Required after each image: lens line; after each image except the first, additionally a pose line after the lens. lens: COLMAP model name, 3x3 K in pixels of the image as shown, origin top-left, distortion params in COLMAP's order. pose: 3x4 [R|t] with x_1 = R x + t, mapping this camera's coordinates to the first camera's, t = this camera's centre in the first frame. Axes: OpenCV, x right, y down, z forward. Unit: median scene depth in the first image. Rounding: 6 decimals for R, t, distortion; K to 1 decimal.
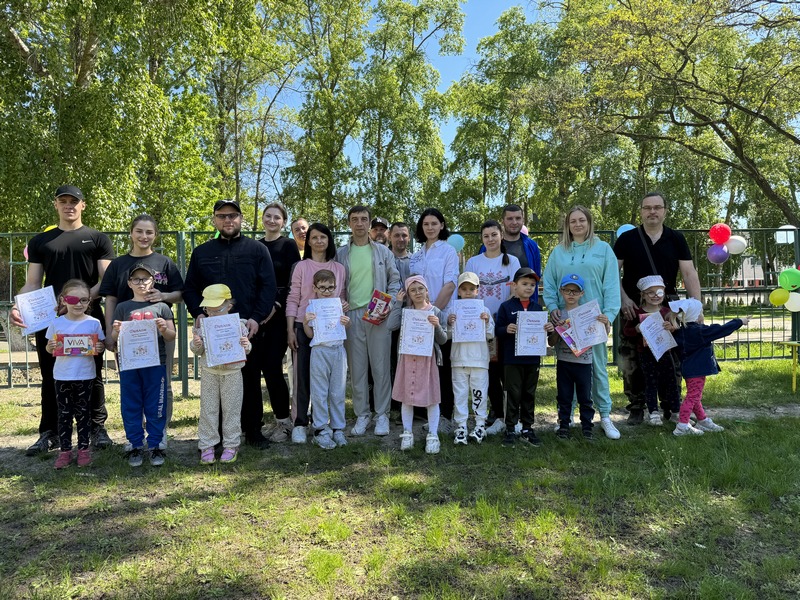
lens RADIAL K [[628.3, 0, 402.8], [0, 628.3, 304.9], [0, 0, 1]] dist [0.025821, -0.004369]
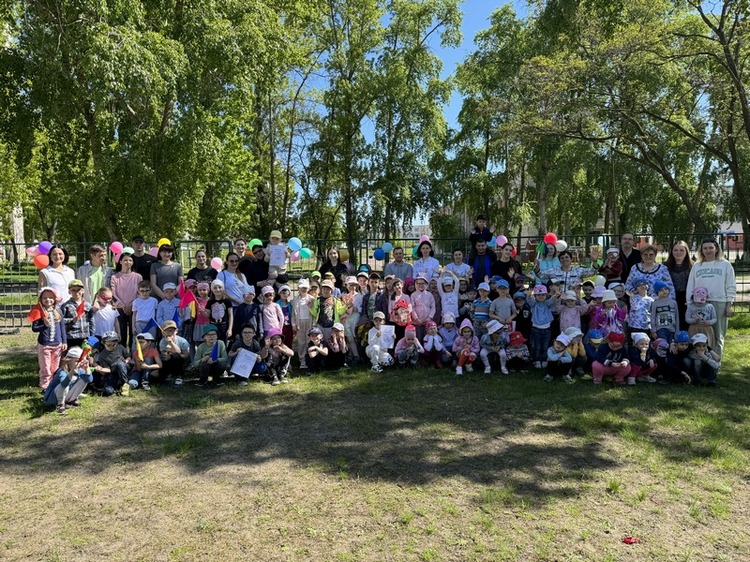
lens RADIAL K [[589.0, 0, 373.1], [0, 589.0, 277.9], [0, 0, 1]] dist [0.025821, -0.004369]
pose [[0.995773, 0.009405, -0.091367, 0.034127], [-0.005728, 0.999166, 0.040425, -0.013023], [0.091671, -0.039731, 0.994996, -0.109410]]
